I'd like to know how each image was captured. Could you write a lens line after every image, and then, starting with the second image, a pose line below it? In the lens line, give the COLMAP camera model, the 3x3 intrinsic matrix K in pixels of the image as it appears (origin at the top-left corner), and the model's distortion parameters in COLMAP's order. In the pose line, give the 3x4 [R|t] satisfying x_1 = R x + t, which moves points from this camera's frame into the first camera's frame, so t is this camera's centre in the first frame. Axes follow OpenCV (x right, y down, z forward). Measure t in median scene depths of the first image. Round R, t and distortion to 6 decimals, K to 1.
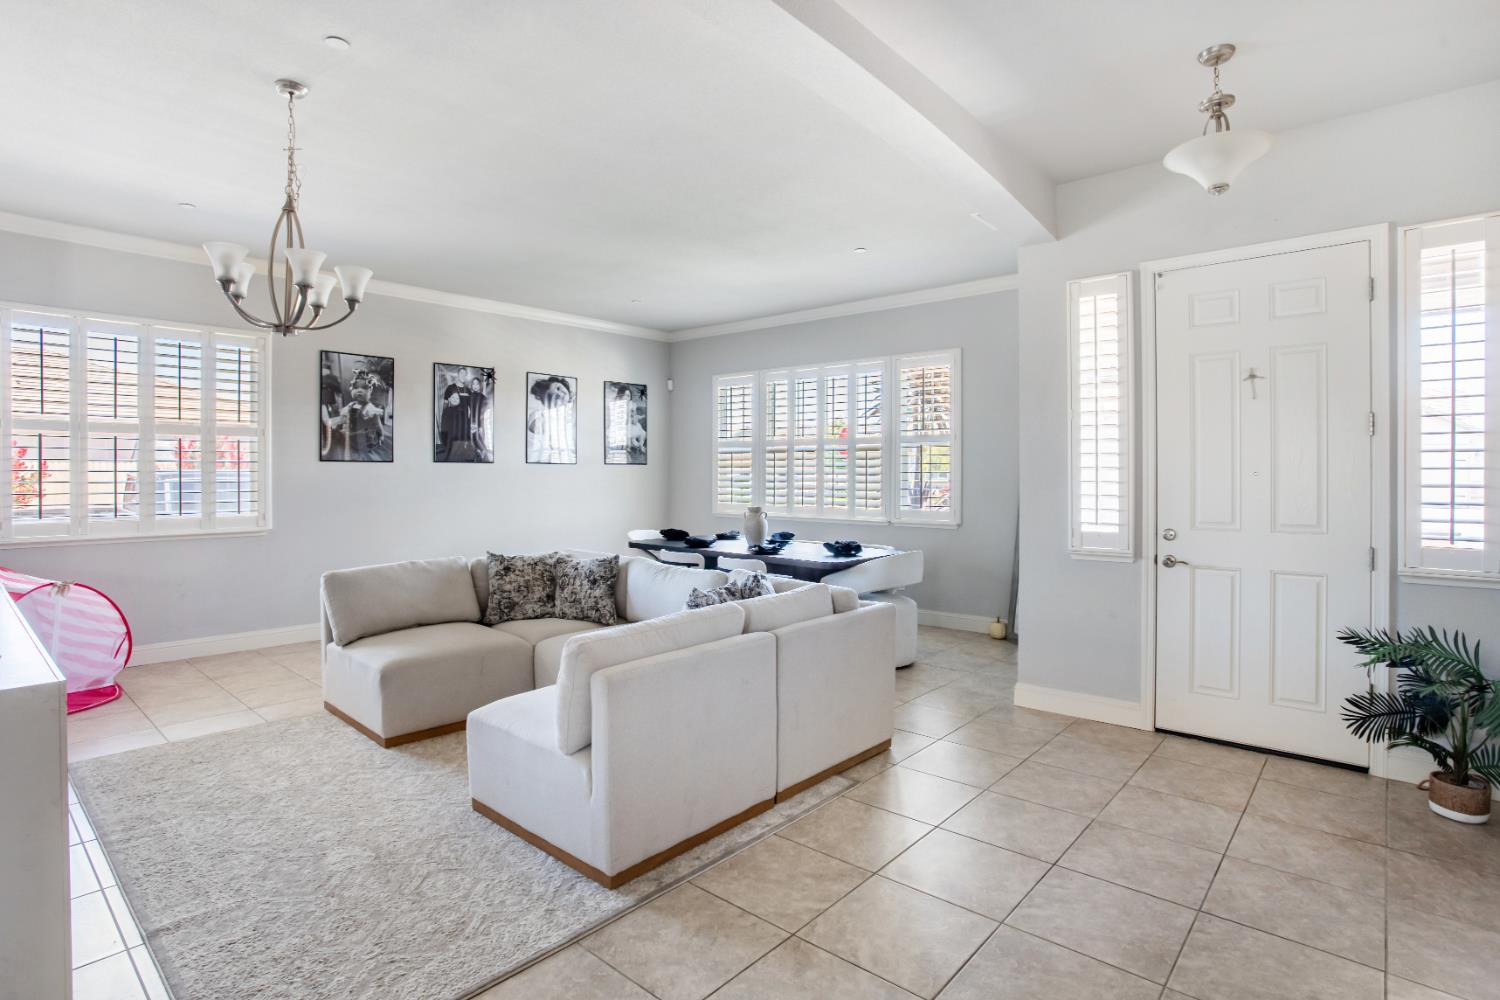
lens RADIAL K [[741.9, 0, 729.1], [0, 741.9, 475.4], [0, 0, 1]] dist [-0.060309, 0.028421]
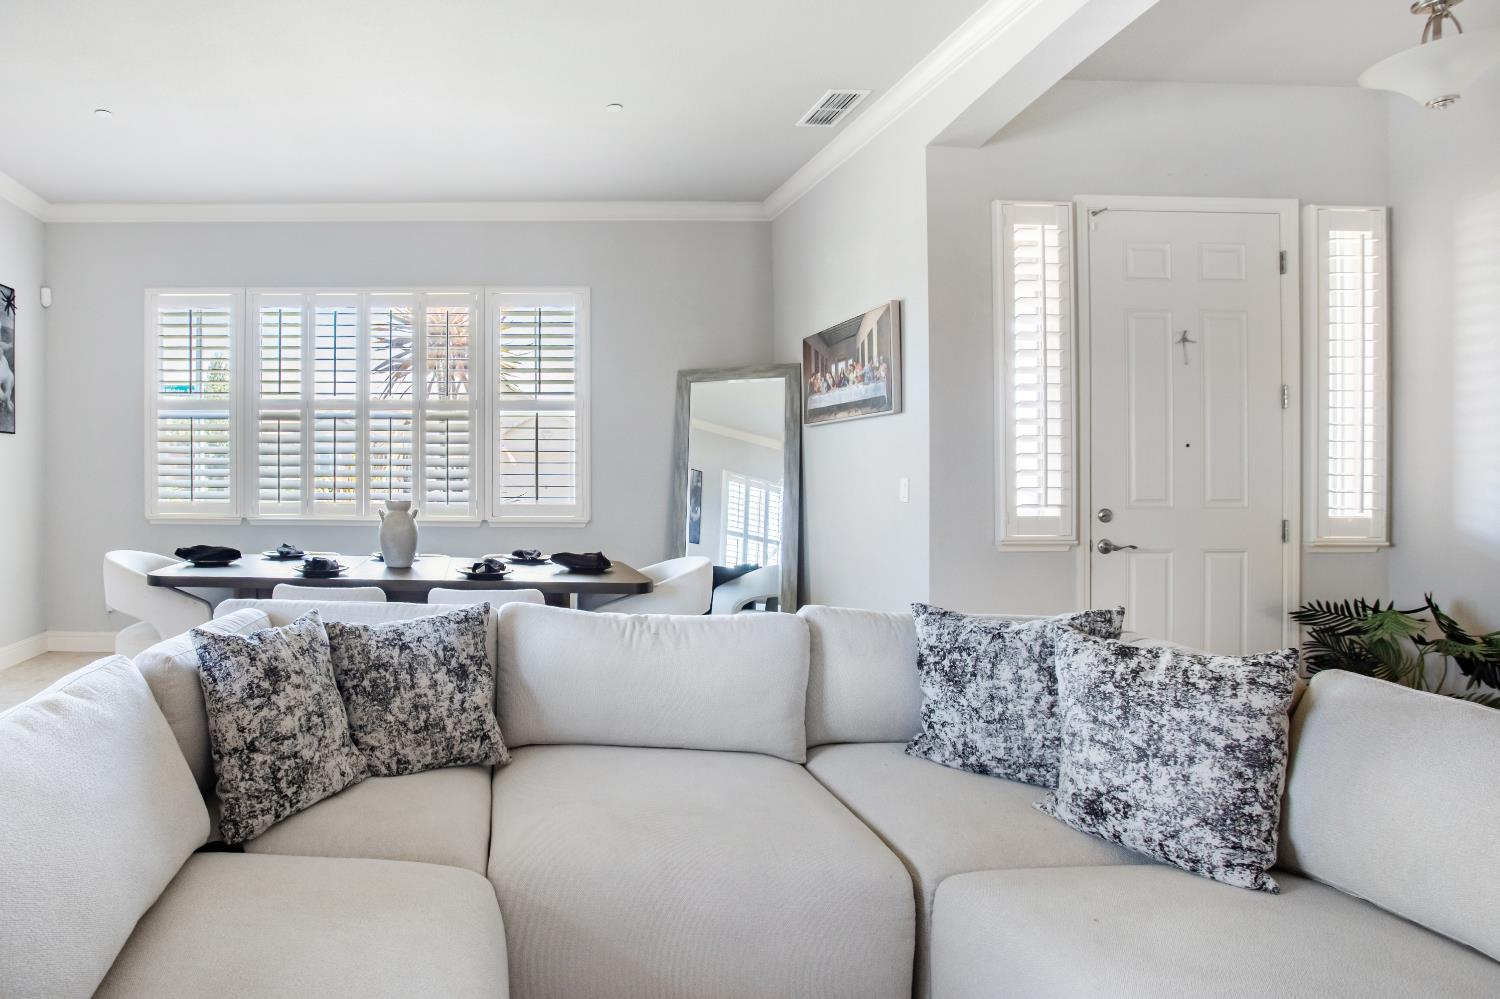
lens RADIAL K [[876.4, 0, 750.0], [0, 876.4, 464.6], [0, 0, 1]] dist [-0.038764, -0.000300]
pose [[0.744941, 0.004366, 0.667116, -0.393179], [-0.003941, 0.999990, -0.002144, 0.024486], [-0.667118, -0.001032, 0.744951, 0.513358]]
